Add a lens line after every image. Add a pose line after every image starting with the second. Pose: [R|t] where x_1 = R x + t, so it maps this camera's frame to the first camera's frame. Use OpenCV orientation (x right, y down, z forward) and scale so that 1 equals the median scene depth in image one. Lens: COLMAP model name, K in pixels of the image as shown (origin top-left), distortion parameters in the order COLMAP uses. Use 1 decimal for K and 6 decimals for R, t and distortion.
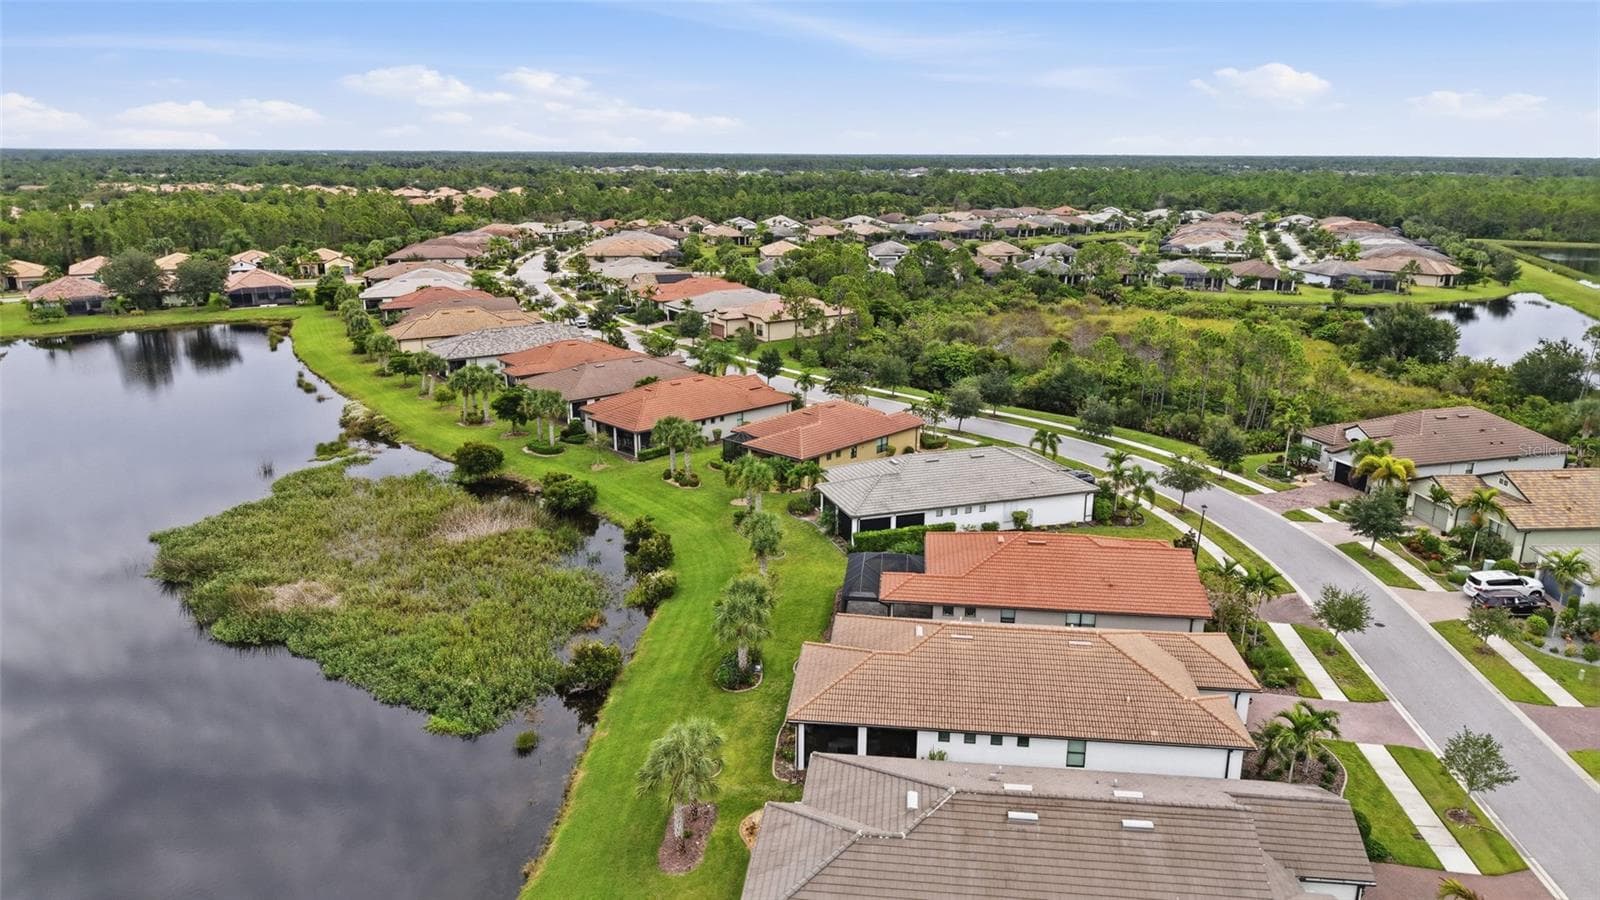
lens RADIAL K [[1066.7, 0, 811.8], [0, 1066.7, 450.6], [0, 0, 1]] dist [0.042046, -0.054663]
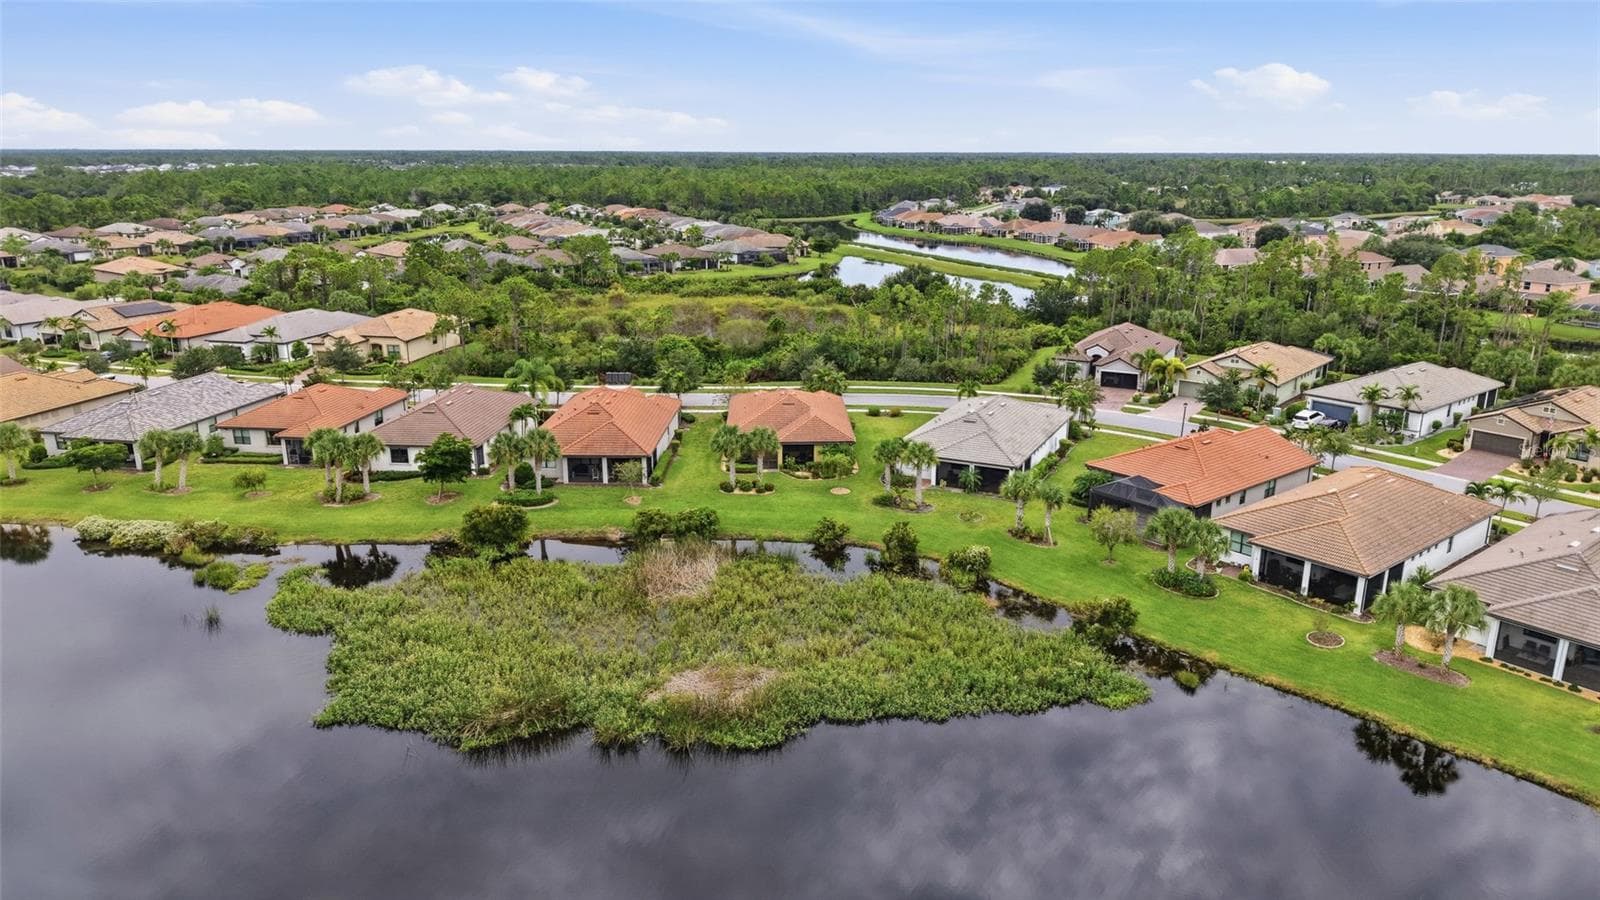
lens RADIAL K [[1062.7, 0, 807.9], [0, 1062.7, 474.8], [0, 0, 1]] dist [0.036784, -0.055508]
pose [[0.711834, -0.207165, 0.671100, -0.723772], [0.187181, 0.976908, 0.103025, -0.073588], [-0.676946, 0.052280, 0.734174, 0.253581]]
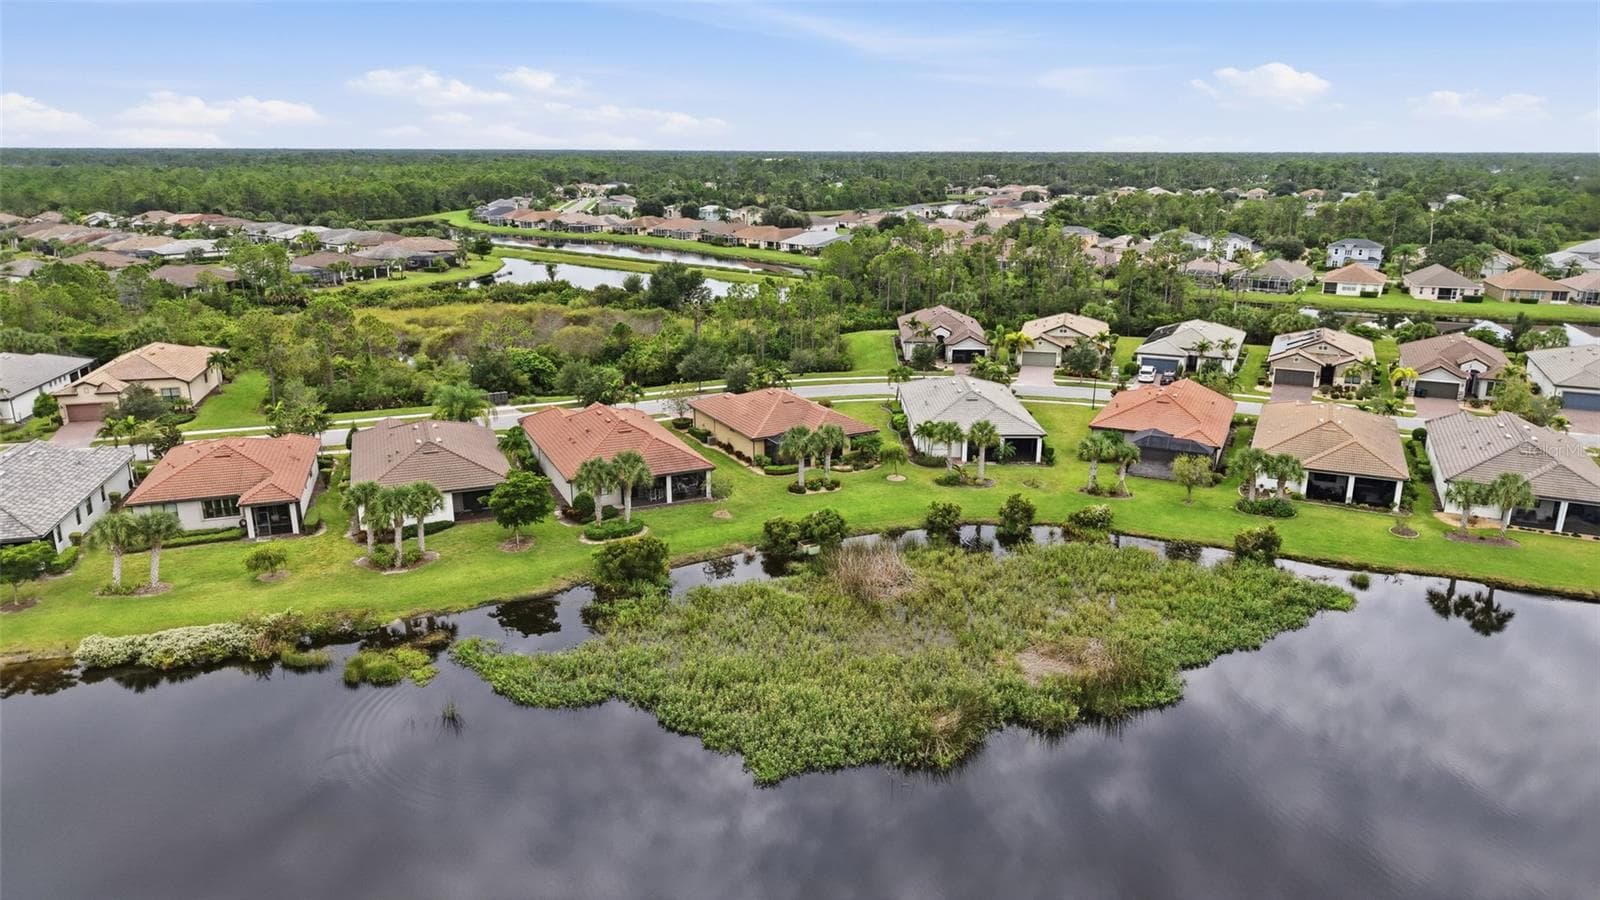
lens RADIAL K [[1066.7, 0, 811.8], [0, 1066.7, 450.6], [0, 0, 1]] dist [0.042046, -0.054663]
pose [[0.329429, -0.259297, 0.907878, -0.986245], [0.248412, 0.951477, 0.181612, -0.179677], [-0.910916, 0.165700, 0.377856, 0.629586]]
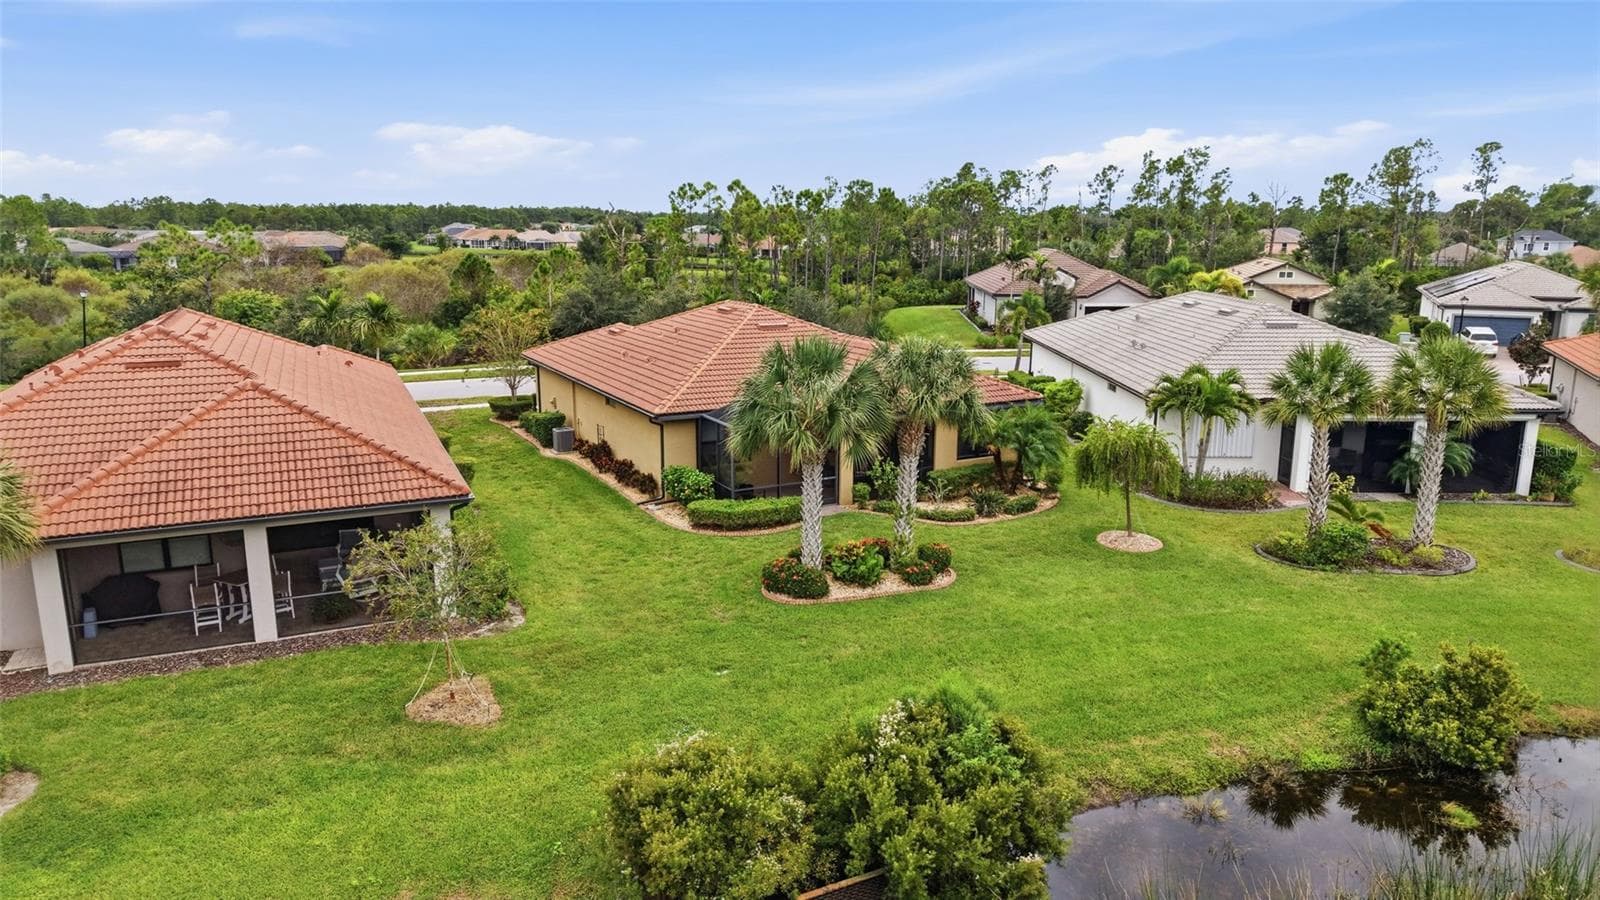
lens RADIAL K [[1066.1, 0, 806.7], [0, 1066.1, 446.0], [0, 0, 1]] dist [0.071713, -0.101642]
pose [[0.335514, -0.197145, 0.921175, -0.363190], [0.247985, 0.961851, 0.115528, -0.037139], [-0.908809, 0.189676, 0.371603, 0.903695]]
